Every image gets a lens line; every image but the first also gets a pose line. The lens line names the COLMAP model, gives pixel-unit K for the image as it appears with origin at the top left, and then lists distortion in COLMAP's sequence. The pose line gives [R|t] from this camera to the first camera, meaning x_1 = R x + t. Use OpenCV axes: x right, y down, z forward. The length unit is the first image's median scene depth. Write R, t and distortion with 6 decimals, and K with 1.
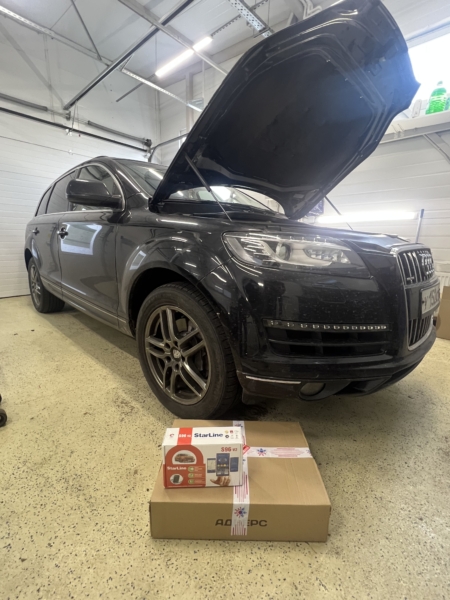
lens RADIAL K [[262.8, 0, 224.3], [0, 262.8, 299.8], [0, 0, 1]] dist [-0.003141, 0.000176]
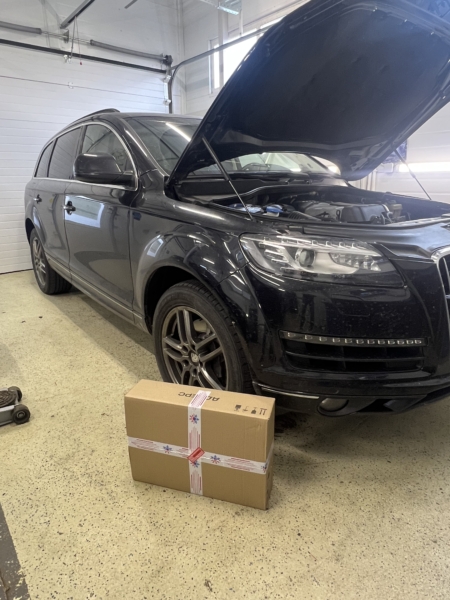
lens RADIAL K [[368.0, 0, 225.4], [0, 368.0, 300.4], [0, 0, 1]] dist [-0.002863, -0.003172]
pose [[0.990164, 0.016029, -0.138992, 0.102488], [-0.002500, 0.995284, 0.096970, -0.121700], [0.139891, -0.095669, 0.985534, -0.240979]]
